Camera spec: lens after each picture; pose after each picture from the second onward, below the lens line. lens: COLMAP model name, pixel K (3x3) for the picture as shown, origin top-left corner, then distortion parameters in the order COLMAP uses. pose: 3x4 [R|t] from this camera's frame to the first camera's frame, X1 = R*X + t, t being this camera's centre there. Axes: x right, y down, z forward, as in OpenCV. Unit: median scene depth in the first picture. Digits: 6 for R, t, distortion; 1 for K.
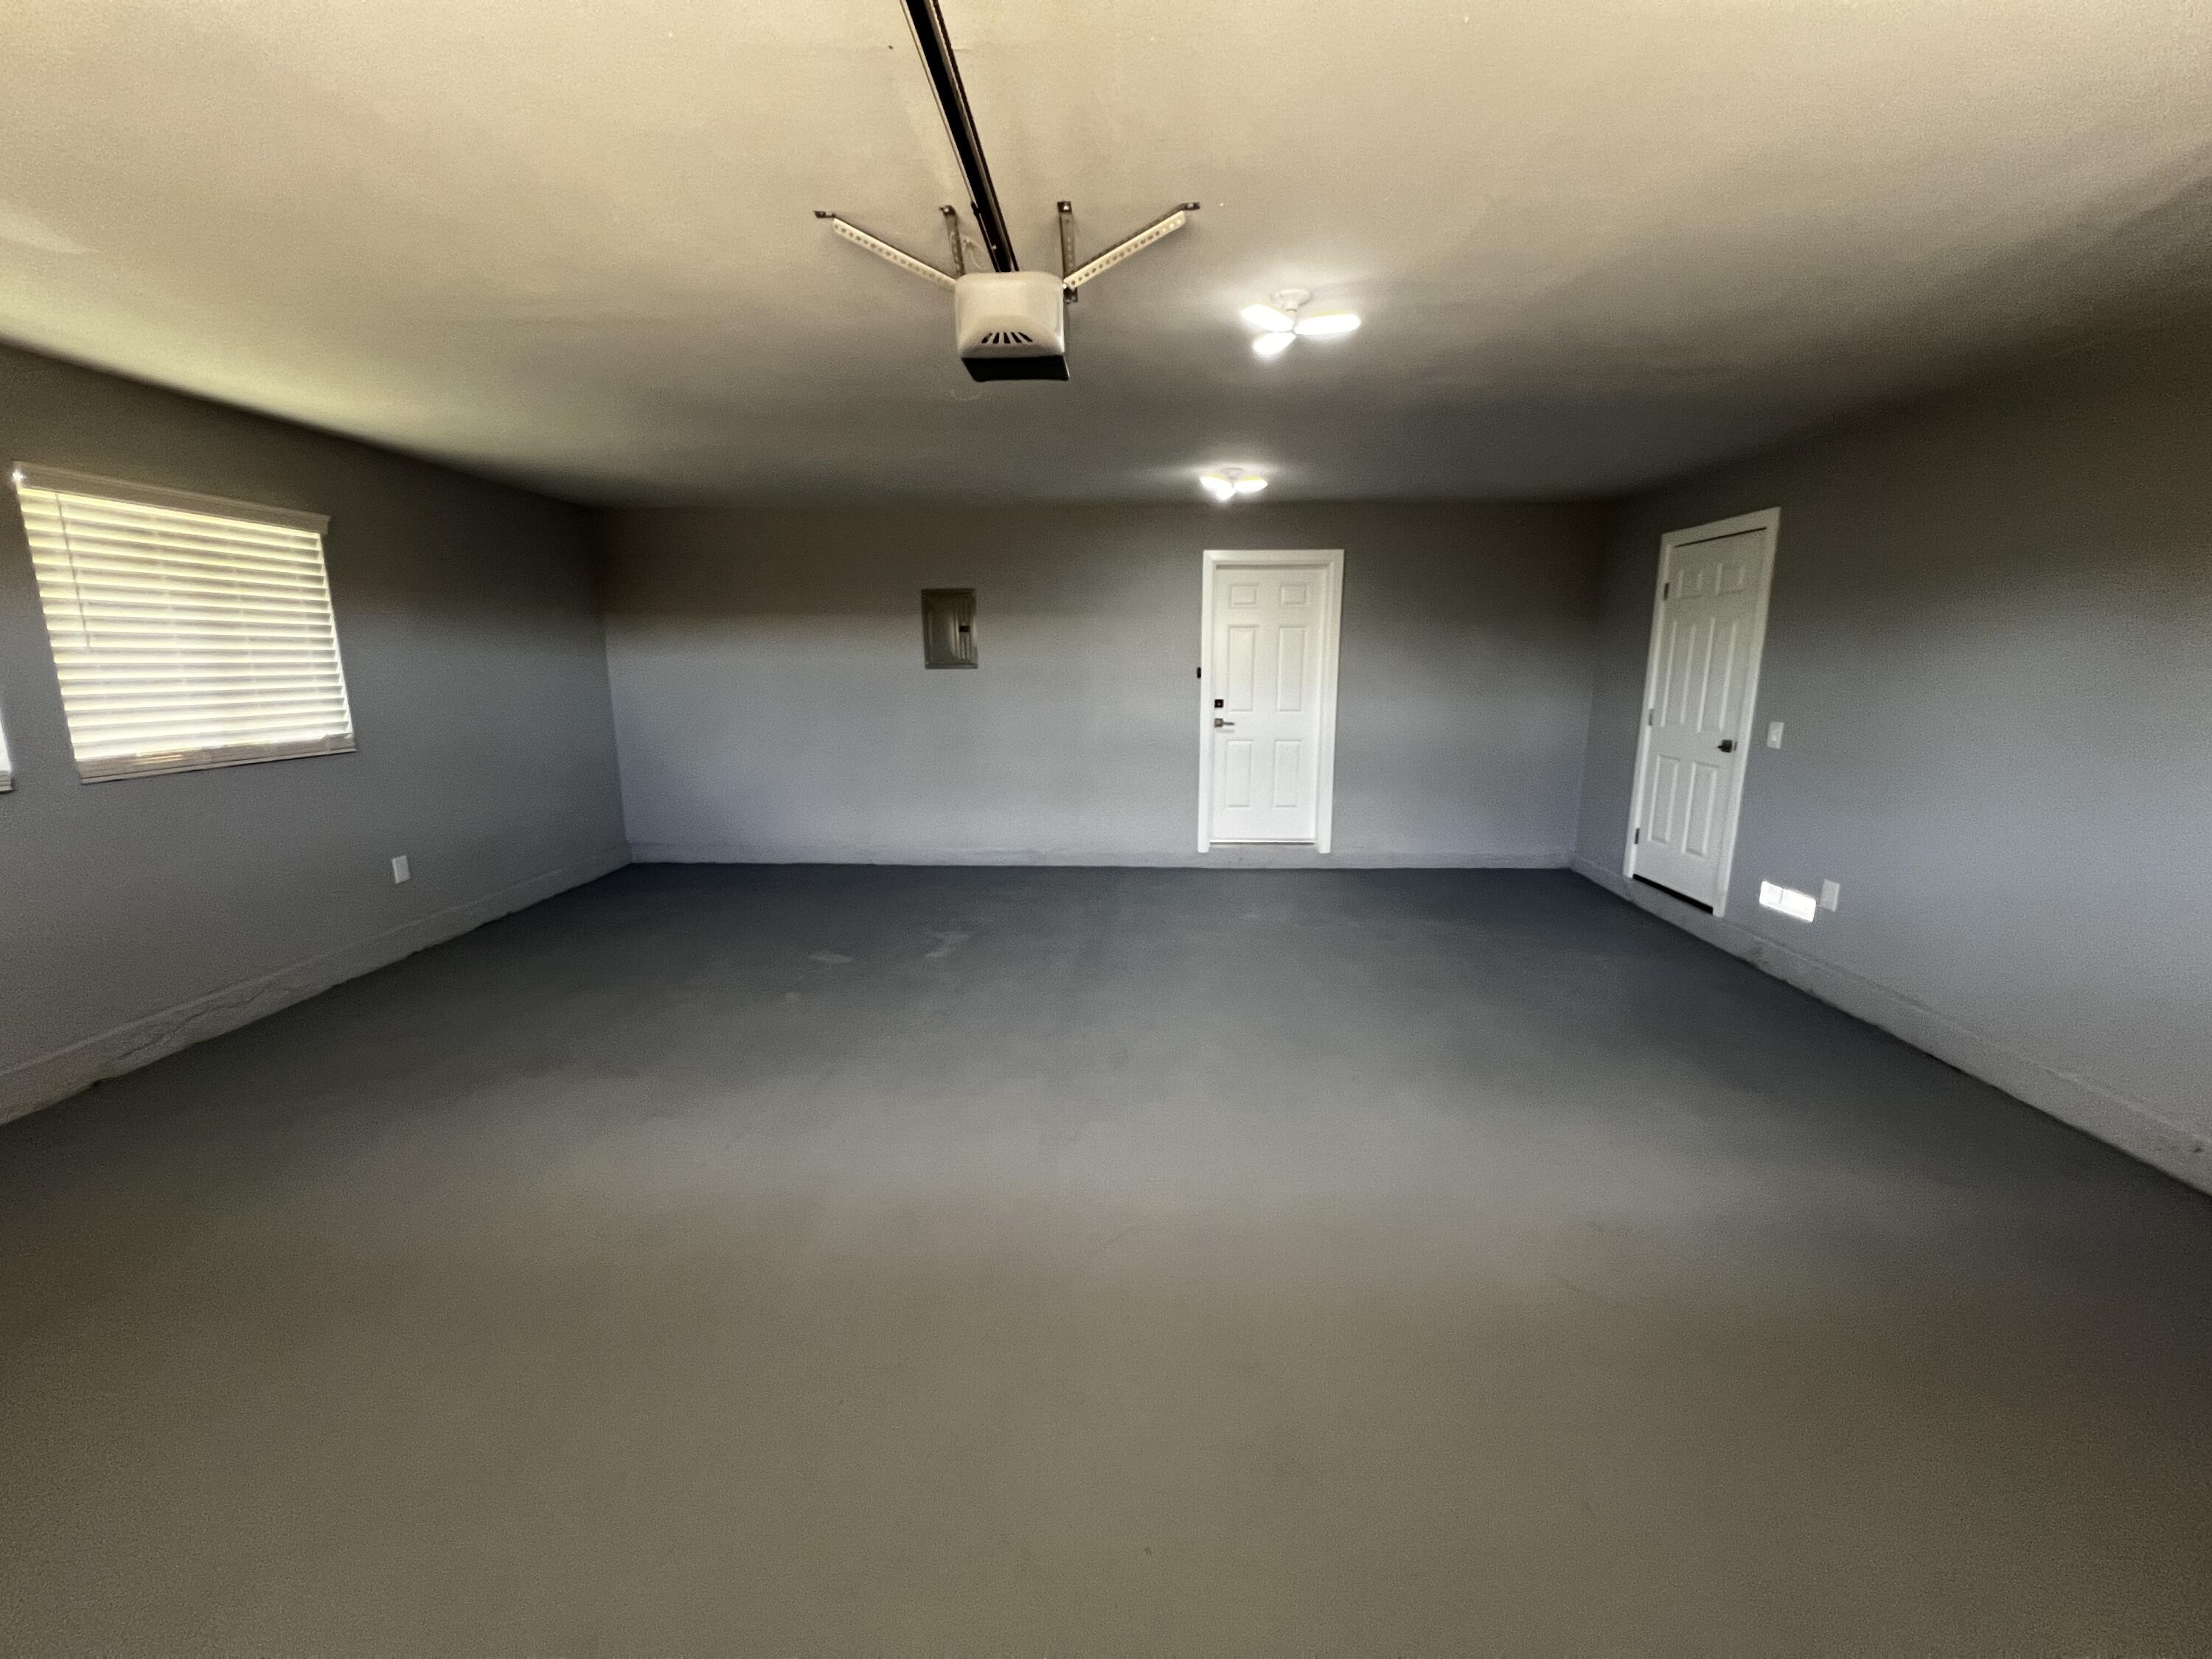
lens RADIAL K [[887.0, 0, 1105.4], [0, 887.0, 831.0], [0, 0, 1]] dist [-0.001634, -0.000538]
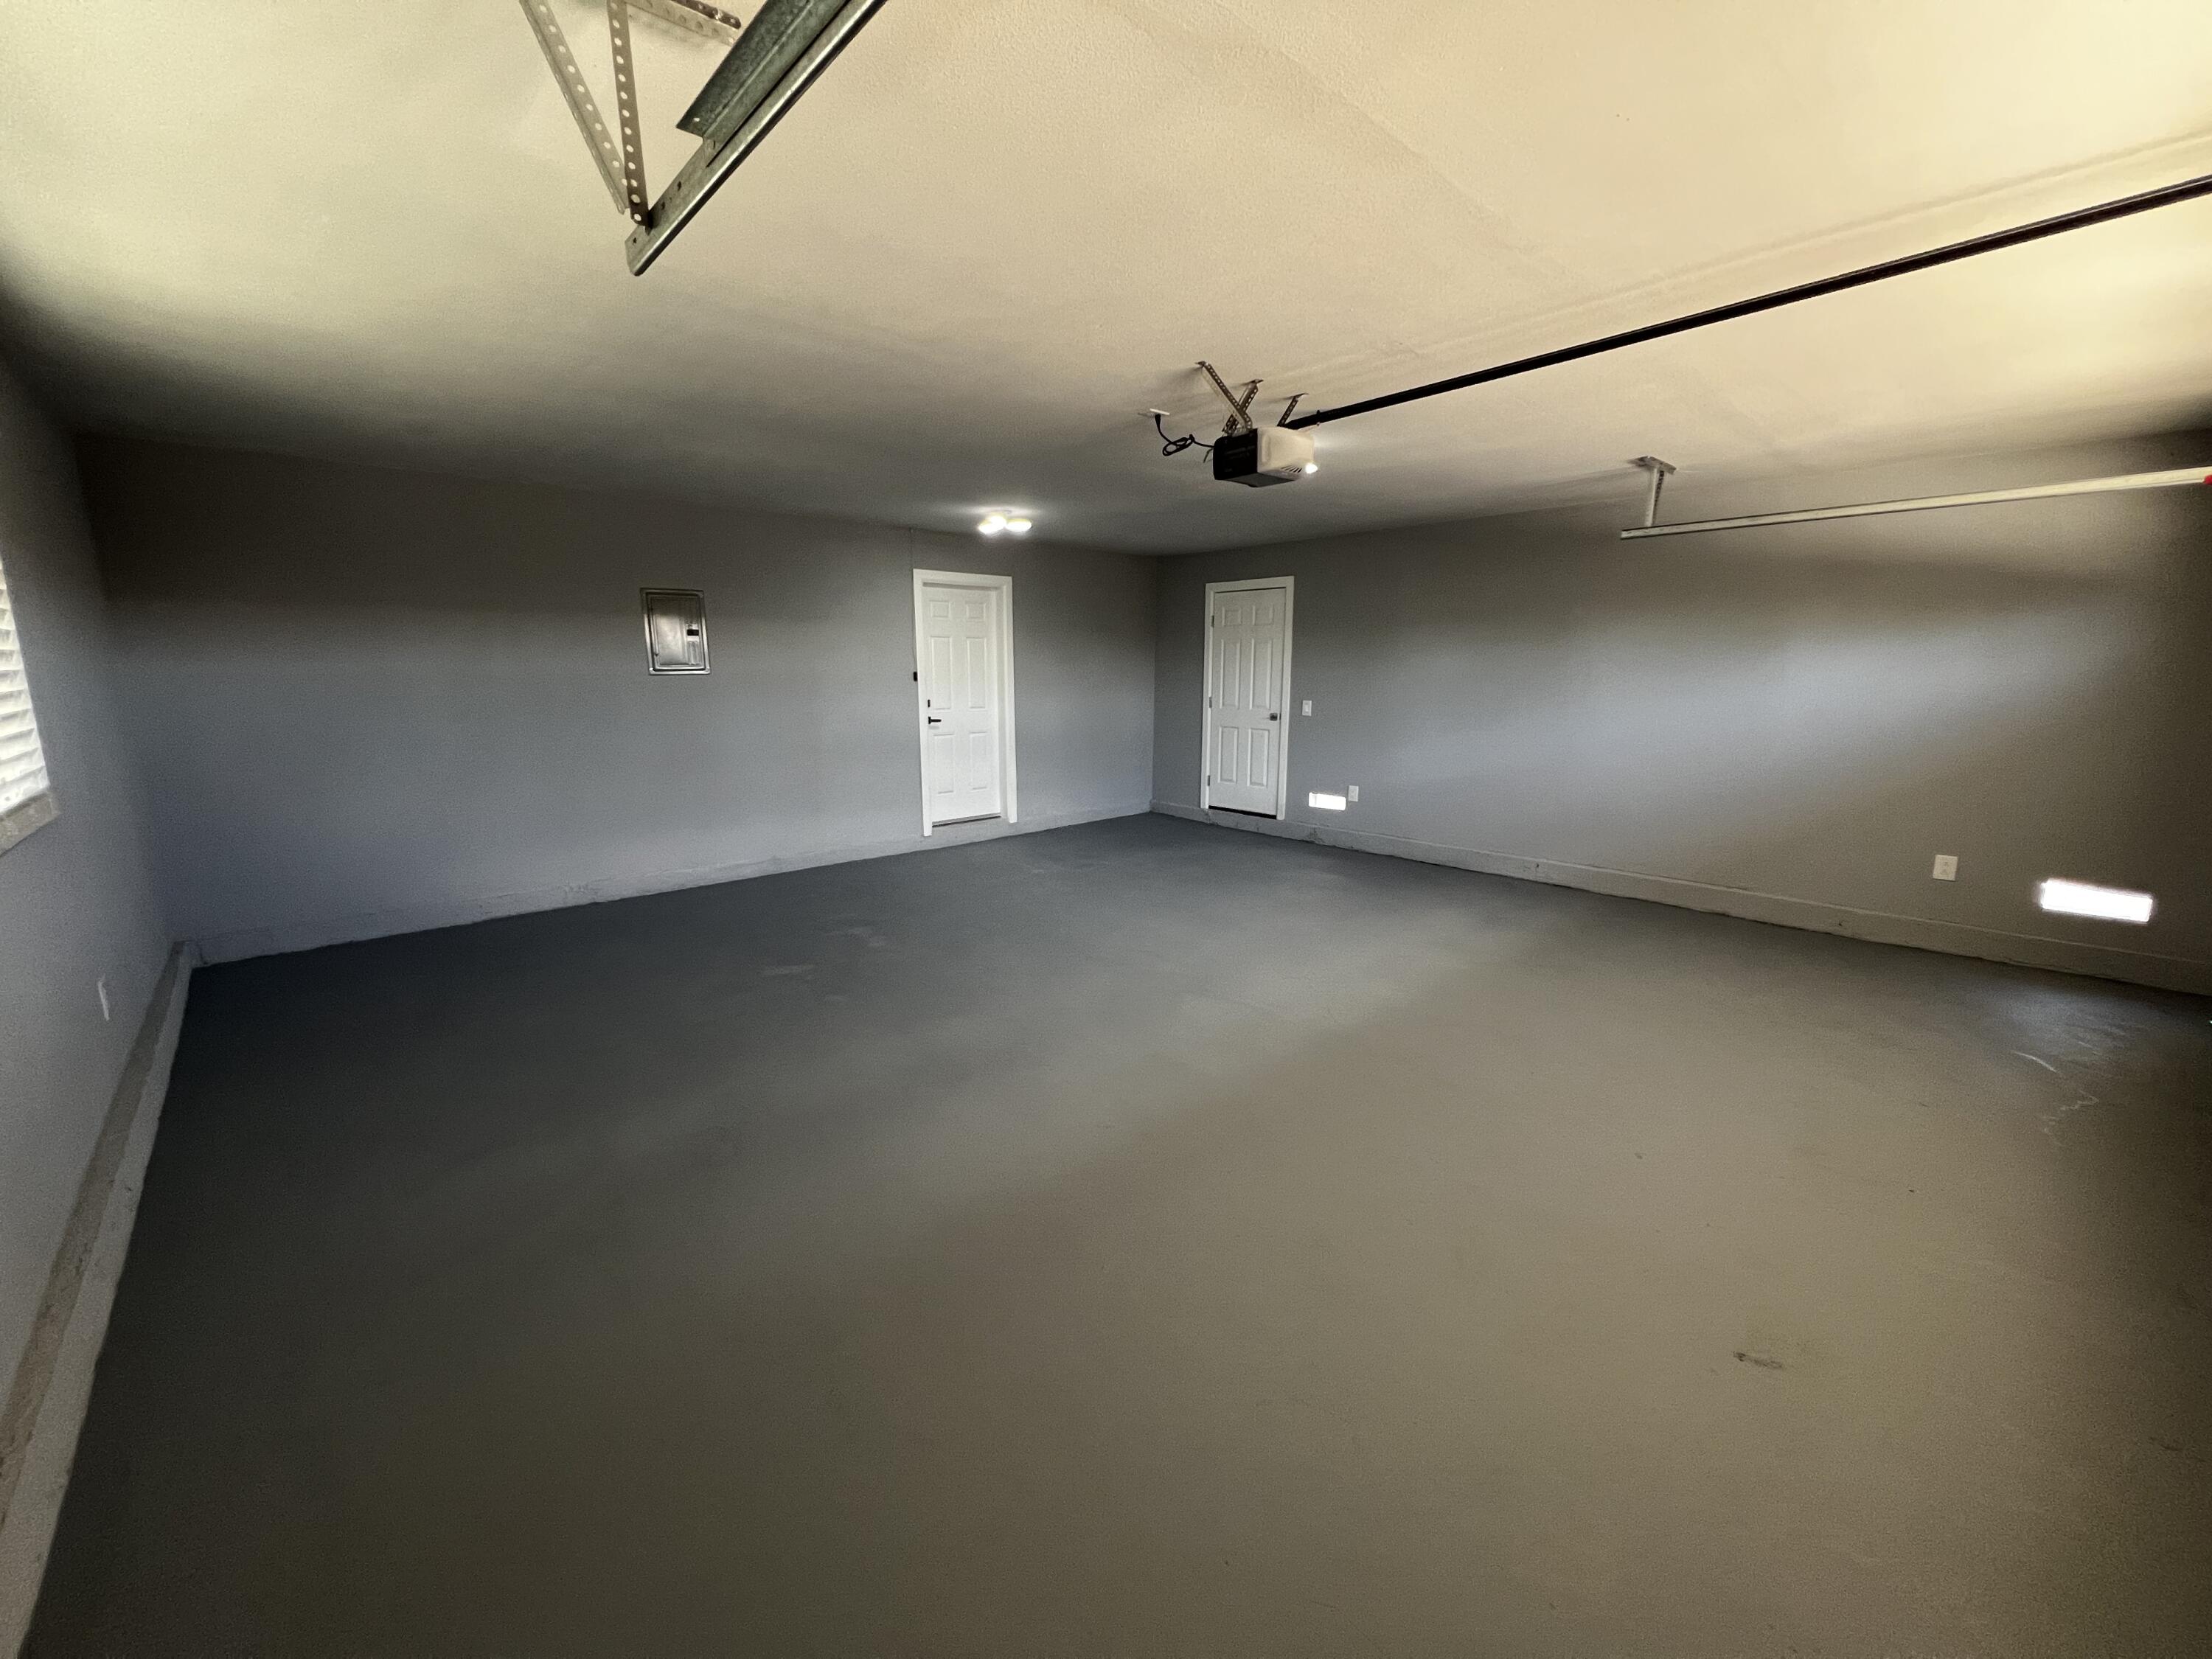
lens RADIAL K [[887.0, 0, 1108.8], [0, 887.0, 828.7], [0, 0, 1]] dist [-0.001634, -0.000538]
pose [[0.705870, -0.129859, 0.696336, -0.629819], [0.135199, 0.989679, 0.047514, -0.008368], [-0.695319, 0.060605, 0.716142, 0.036483]]
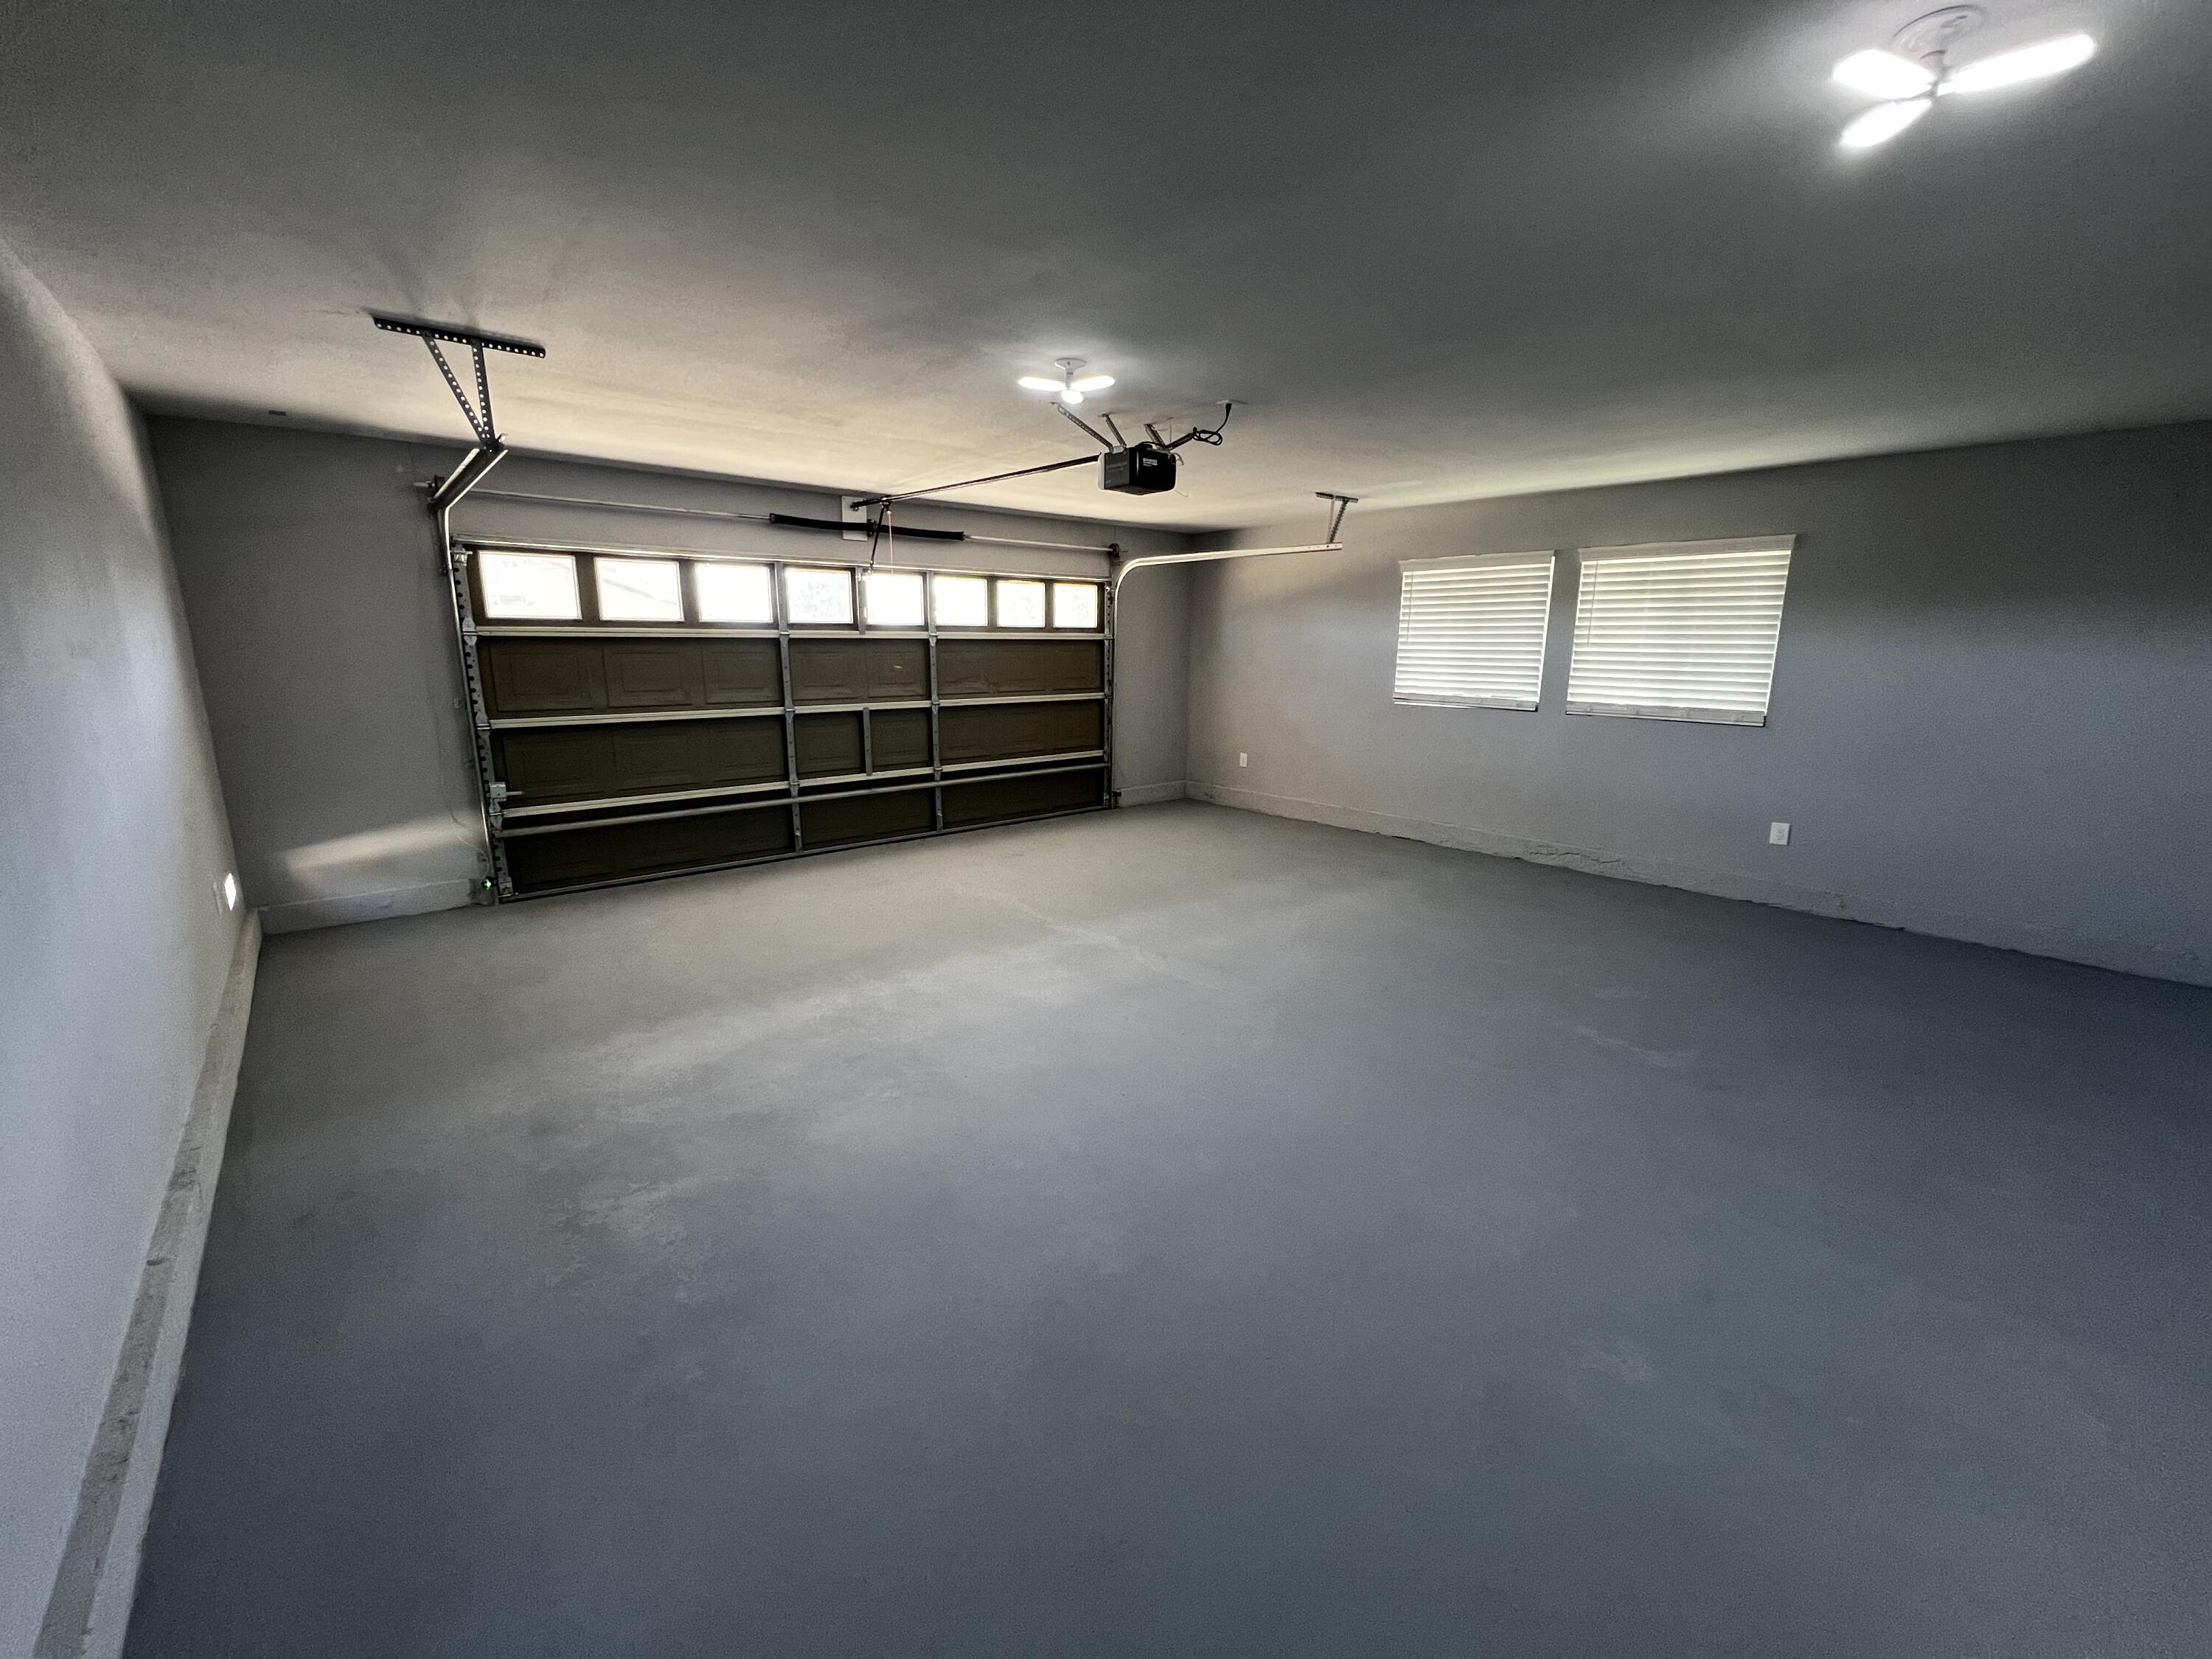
lens RADIAL K [[887.0, 0, 1115.0], [0, 887.0, 820.7], [0, 0, 1]] dist [-0.001634, -0.000538]
pose [[-0.732437, 0.127689, -0.668754, 0.536514], [-0.138215, 0.933916, 0.329694, -0.205205], [0.666658, 0.333912, -0.666386, 1.041635]]
